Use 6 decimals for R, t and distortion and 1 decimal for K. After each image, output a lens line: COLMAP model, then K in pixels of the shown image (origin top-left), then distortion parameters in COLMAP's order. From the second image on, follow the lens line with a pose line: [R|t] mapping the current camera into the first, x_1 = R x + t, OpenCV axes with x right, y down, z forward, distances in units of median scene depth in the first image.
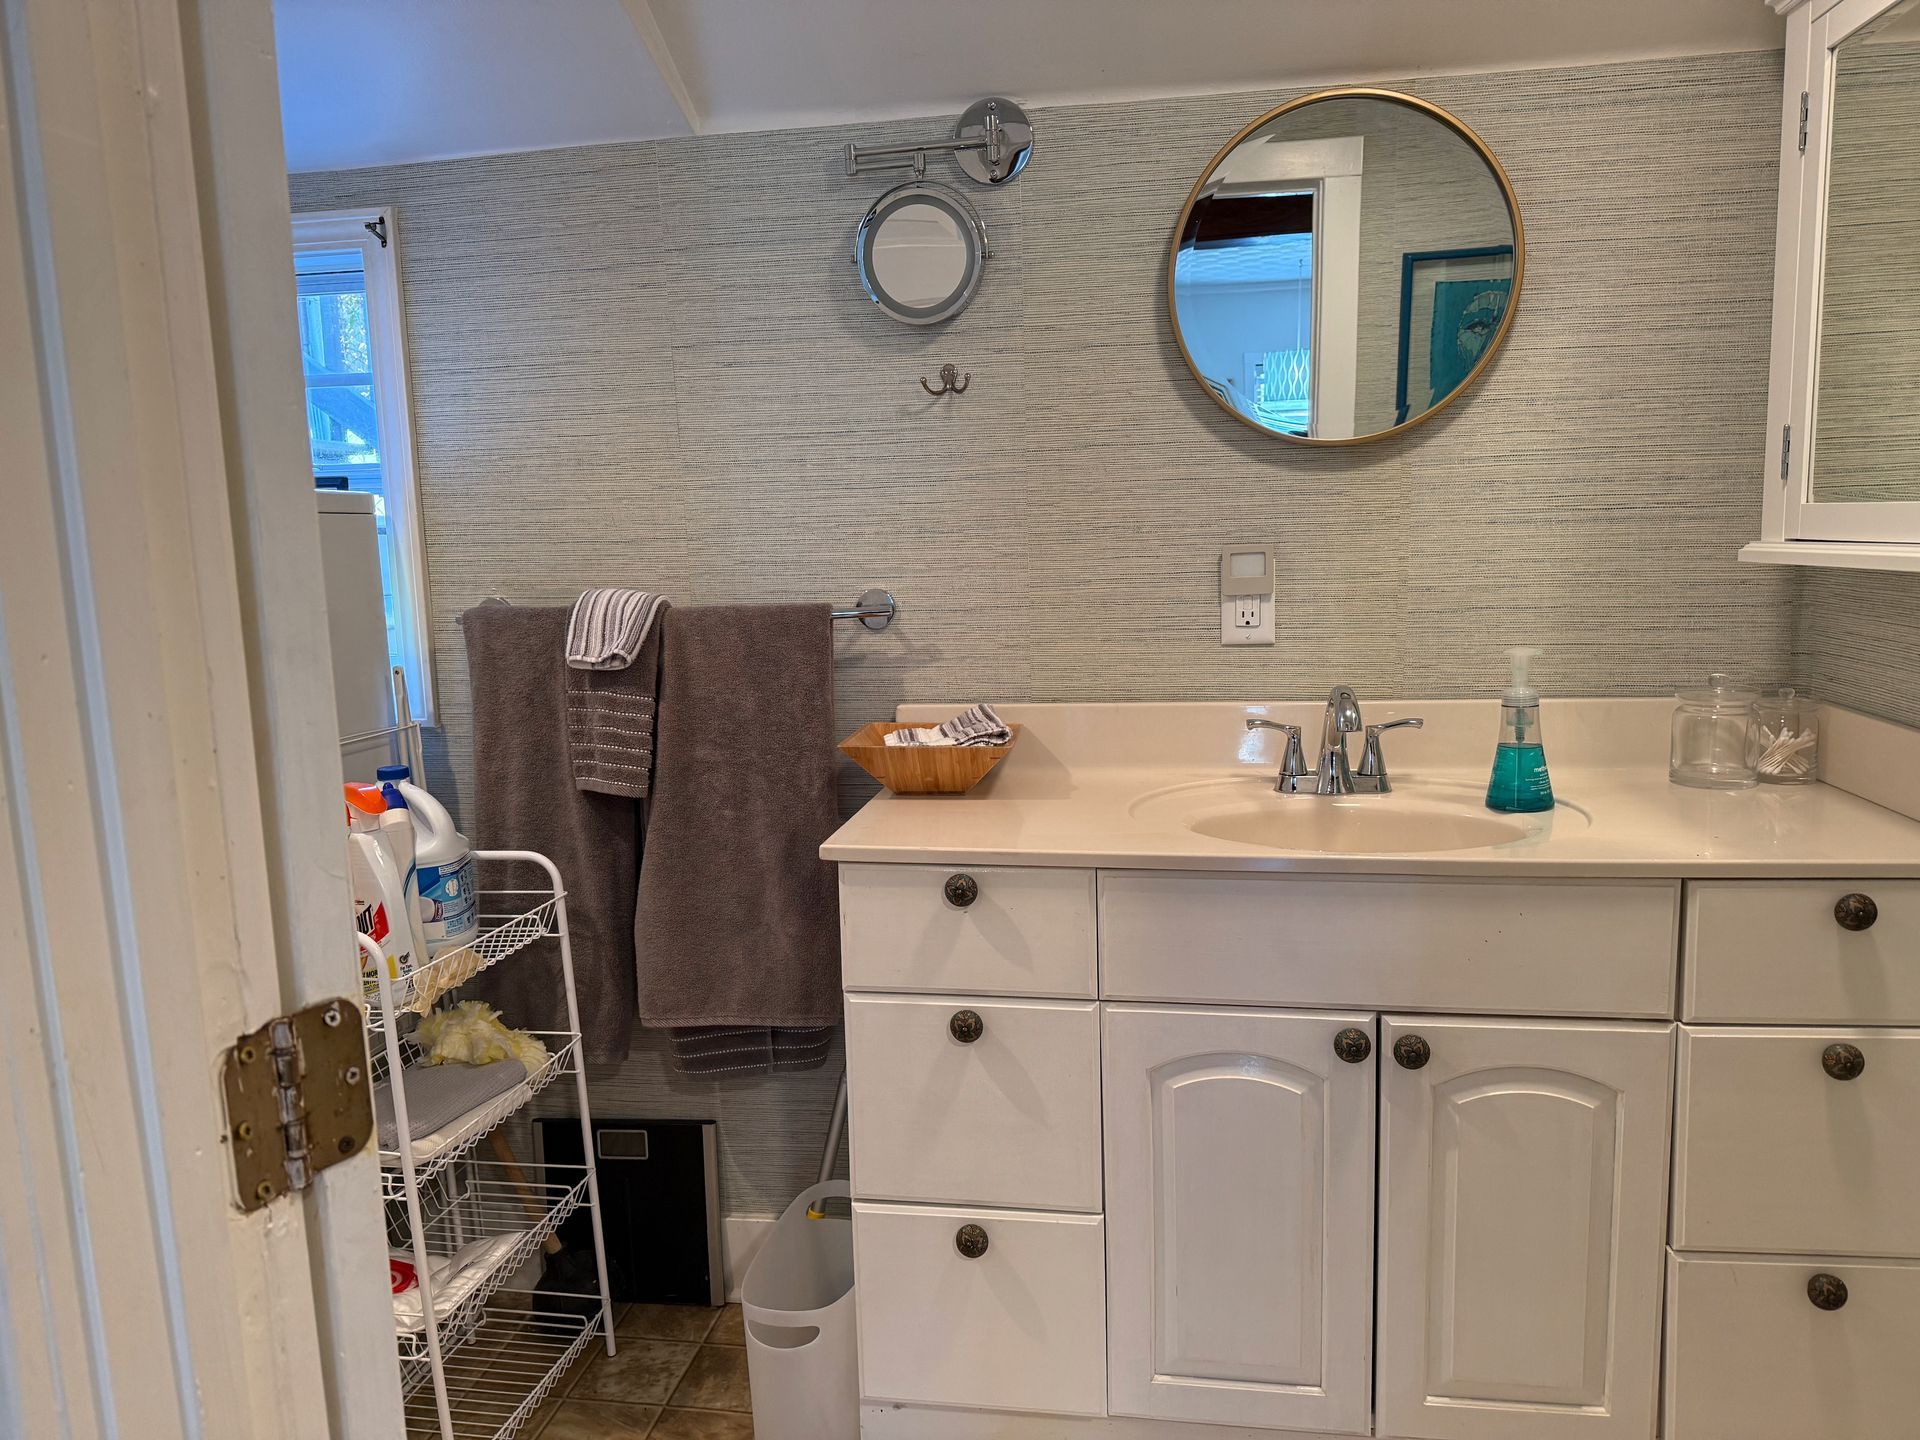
lens RADIAL K [[1348.6, 0, 945.5], [0, 1348.6, 735.6], [0, 0, 1]] dist [0.070327, -0.082482]
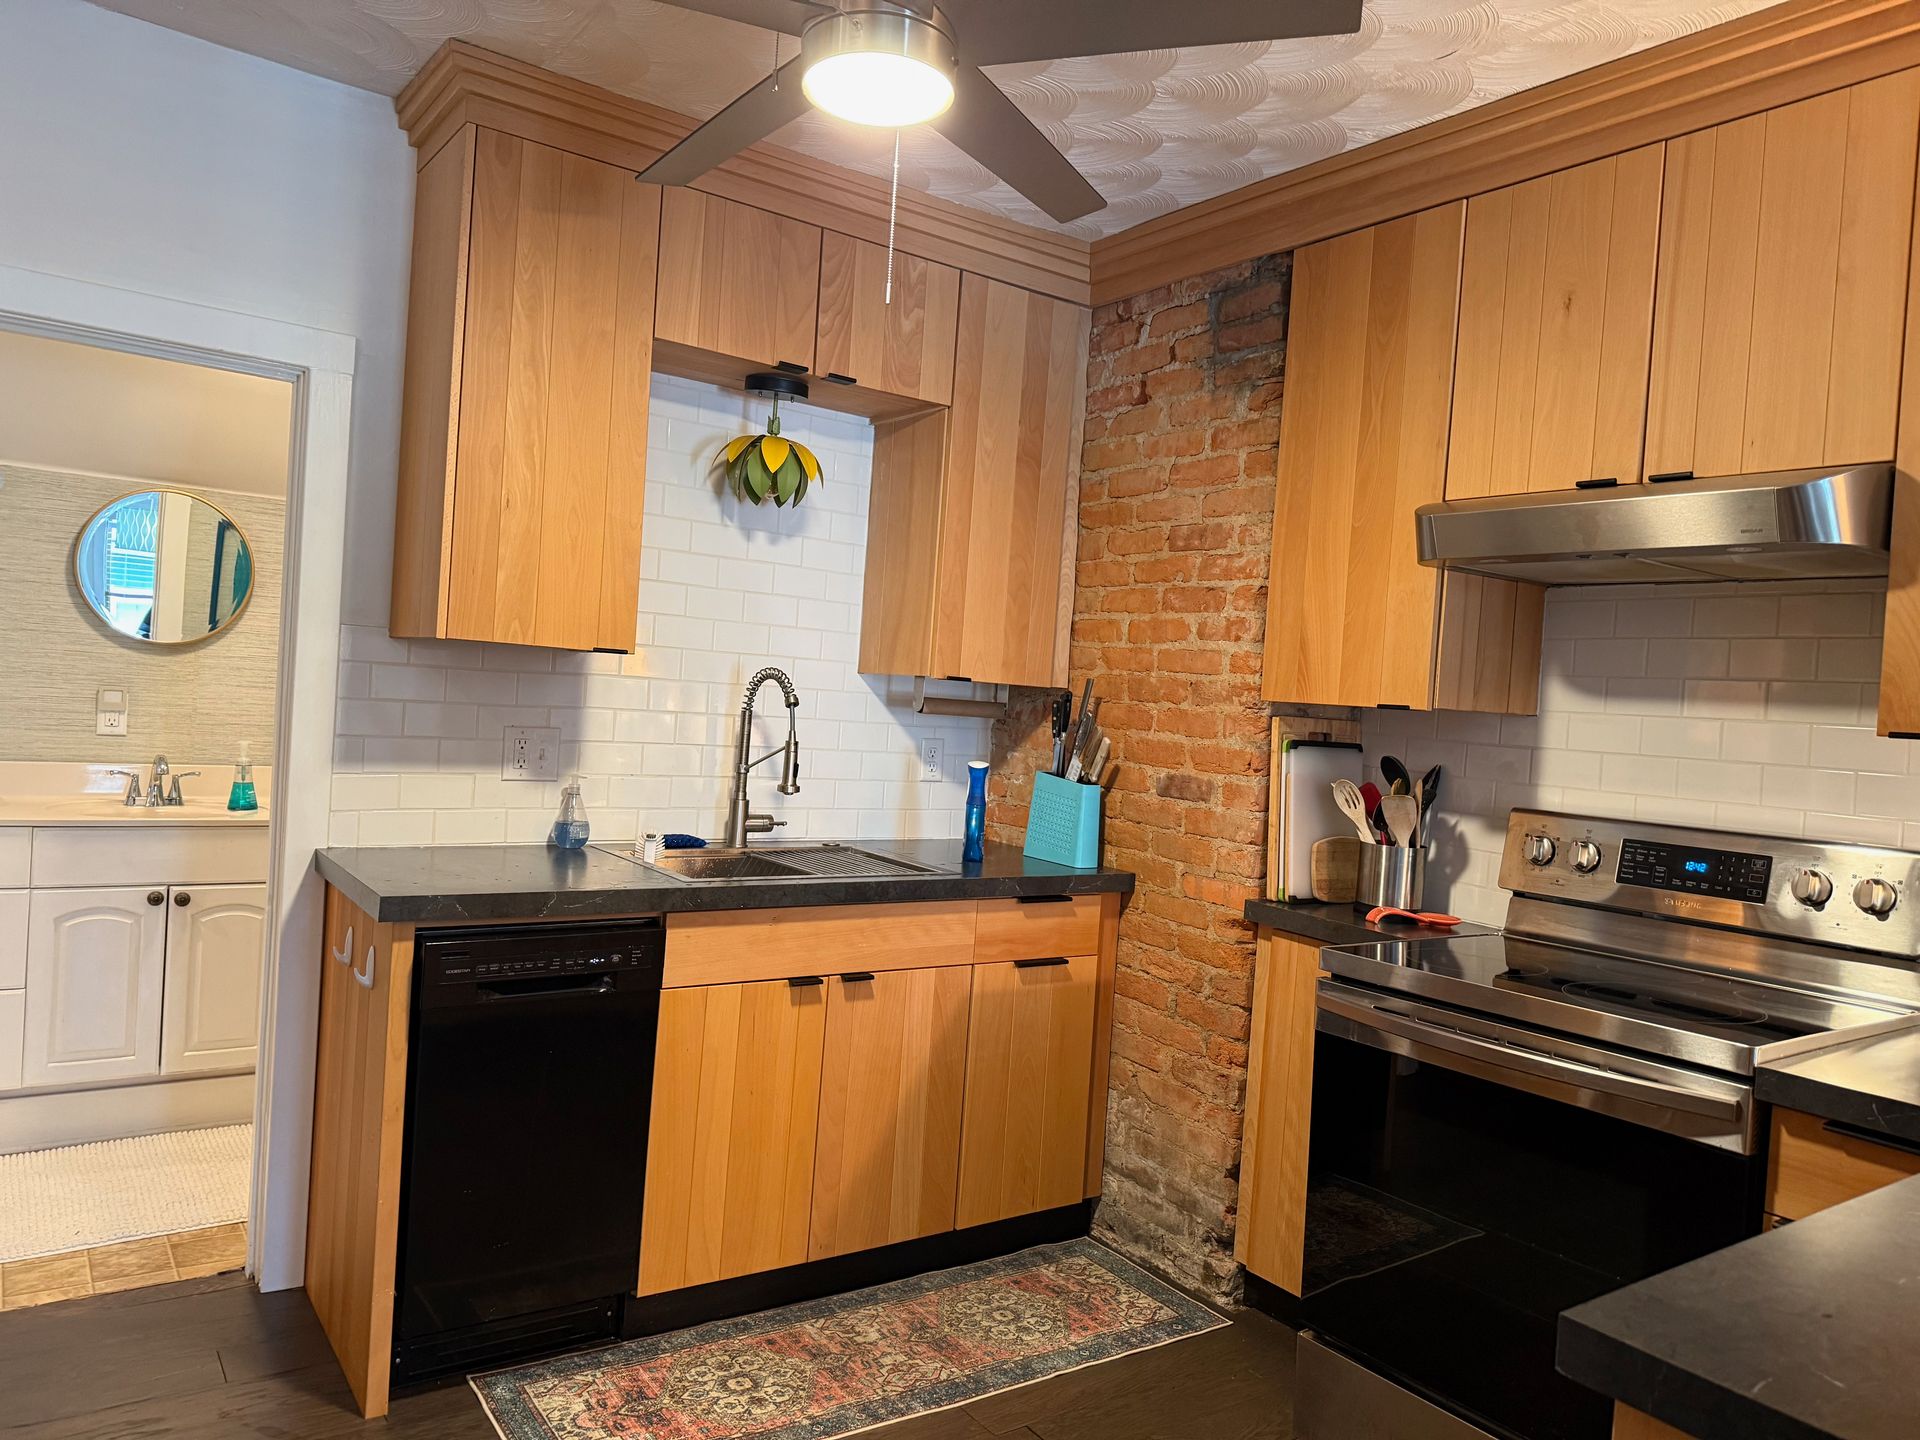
lens RADIAL K [[1348.6, 0, 926.8], [0, 1348.6, 731.5], [0, 0, 1]] dist [0.070327, -0.082482]
pose [[0.715673, 0.056976, 0.696108, -0.538470], [0.018724, 0.994744, -0.100670, 0.256027], [-0.698185, 0.085080, 0.710844, -2.143798]]
